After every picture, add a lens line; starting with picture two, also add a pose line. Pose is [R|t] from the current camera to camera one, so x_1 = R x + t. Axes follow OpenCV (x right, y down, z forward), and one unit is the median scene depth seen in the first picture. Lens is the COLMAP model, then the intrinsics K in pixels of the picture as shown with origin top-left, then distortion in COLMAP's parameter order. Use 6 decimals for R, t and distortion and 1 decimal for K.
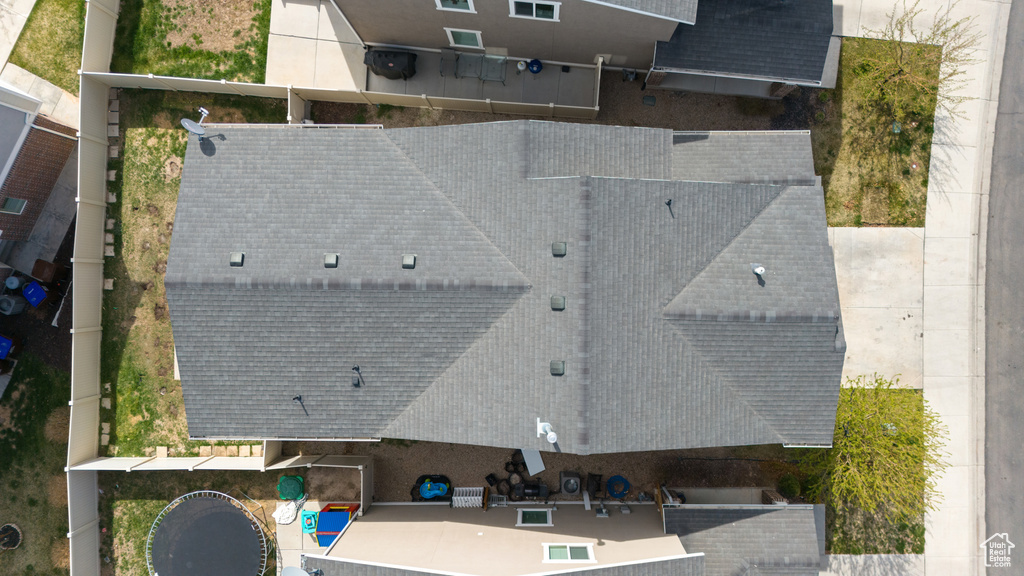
lens RADIAL K [[750.3, 0, 514.8], [0, 750.3, 289.4], [0, 0, 1]] dist [0.076139, -0.067823]
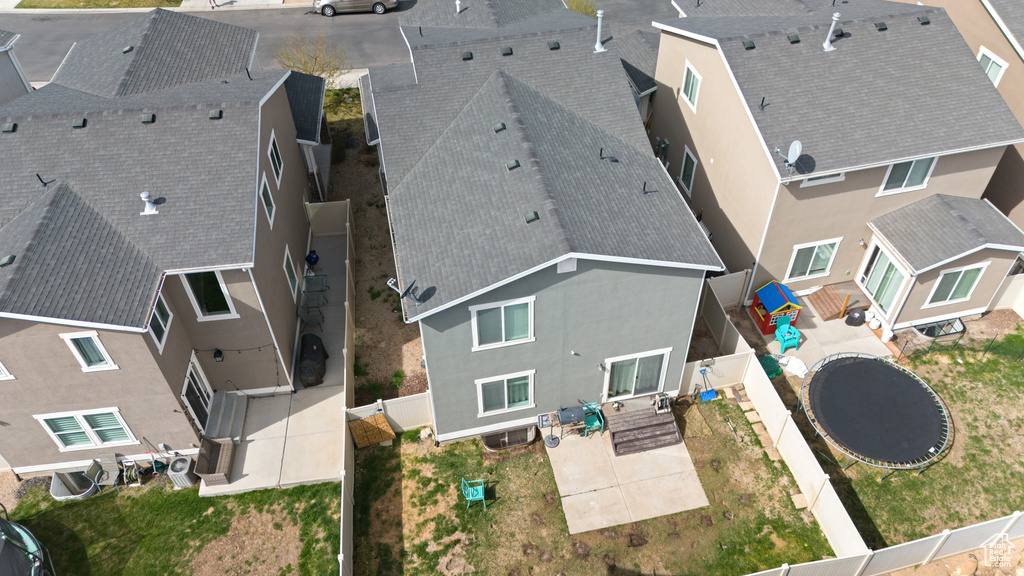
lens RADIAL K [[750.3, 0, 514.8], [0, 750.3, 289.4], [0, 0, 1]] dist [0.076139, -0.067823]
pose [[-0.218011, -0.661911, 0.717179, -0.832735], [0.975412, -0.172097, 0.137674, -0.157474], [0.032296, 0.729559, 0.683155, 0.269608]]
